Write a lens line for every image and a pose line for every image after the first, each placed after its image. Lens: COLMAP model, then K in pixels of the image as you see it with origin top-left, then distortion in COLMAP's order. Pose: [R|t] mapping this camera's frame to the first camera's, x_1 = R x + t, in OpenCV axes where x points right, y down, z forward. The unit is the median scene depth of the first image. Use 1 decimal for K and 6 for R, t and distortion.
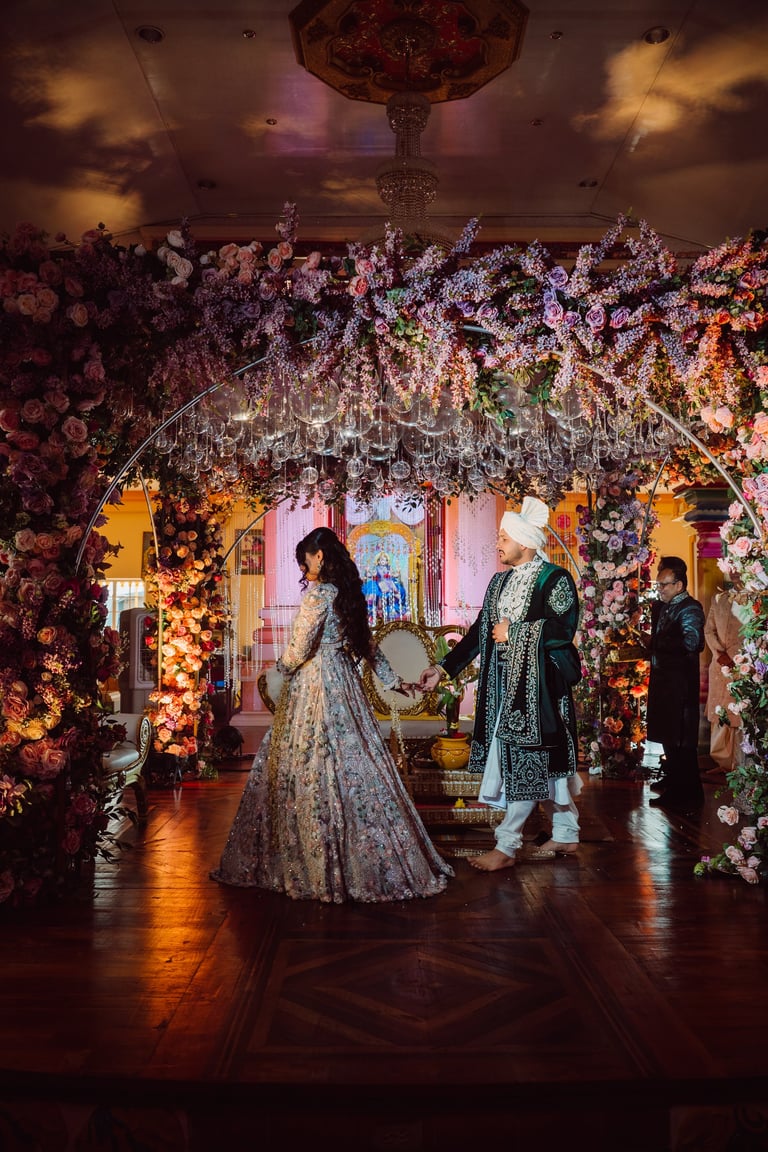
lens RADIAL K [[953.4, 0, 384.0], [0, 953.4, 576.0], [0, 0, 1]] dist [-0.001984, 0.000343]
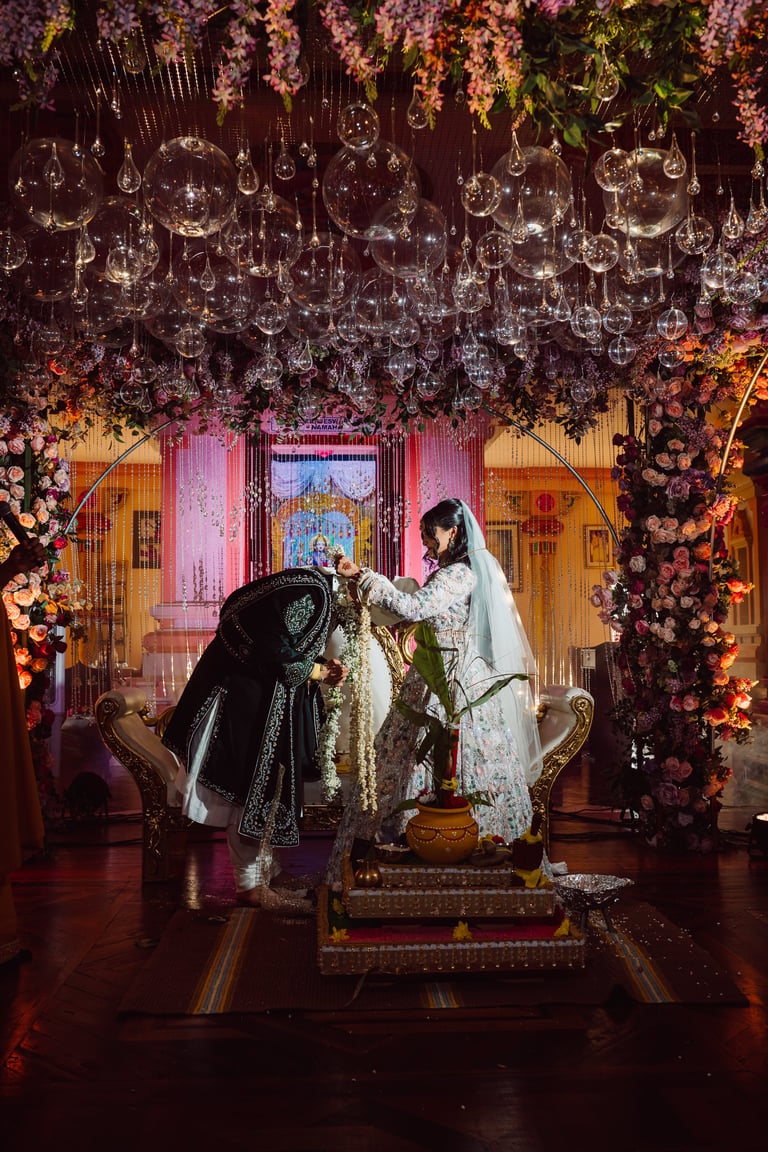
lens RADIAL K [[1092.5, 0, 379.2], [0, 1092.5, 575.1], [0, 0, 1]] dist [-0.002528, 0.002597]
pose [[0.998645, -0.000332, 0.052031, 0.000748], [0.000596, 0.999987, -0.005063, 0.028089], [-0.052028, 0.005087, 0.998633, 0.267182]]
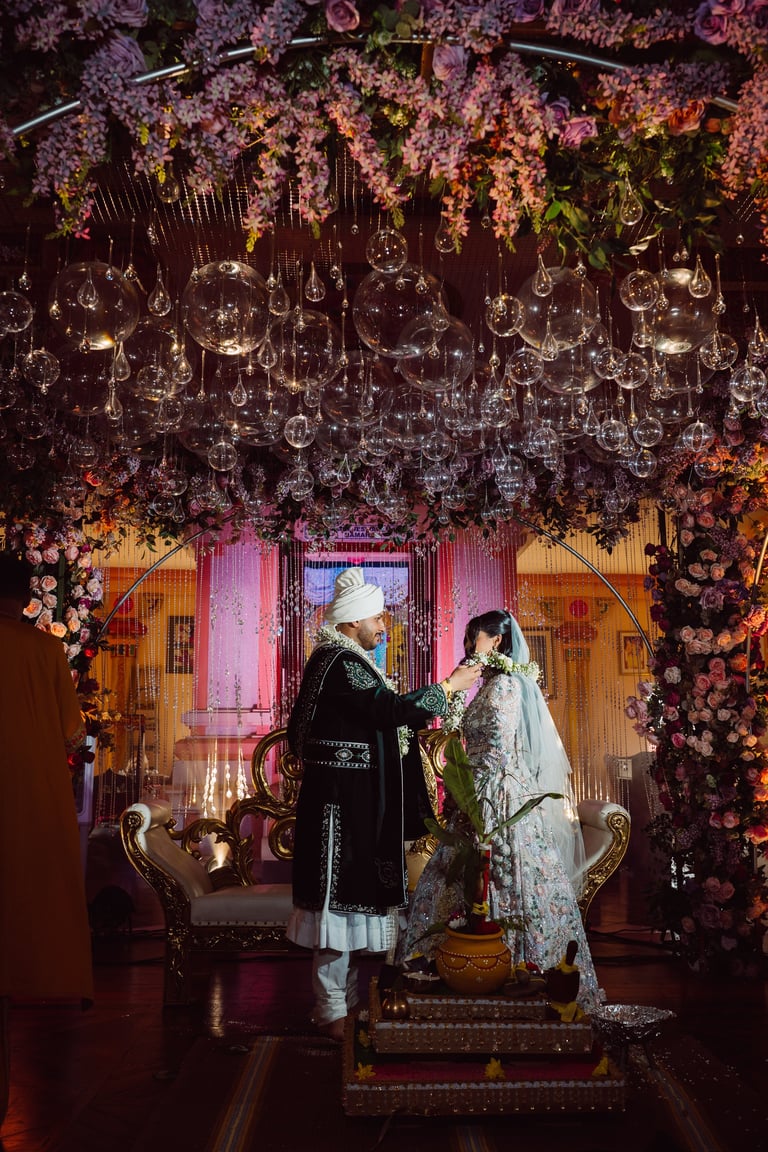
lens RADIAL K [[1088.5, 0, 384.6], [0, 1088.5, 567.6], [0, 0, 1]] dist [0.000552, -0.003638]
pose [[0.999649, 0.006291, 0.025740, 0.003066], [-0.003496, 0.994231, -0.107205, 0.023926], [-0.026265, 0.107077, 0.993904, 0.273190]]
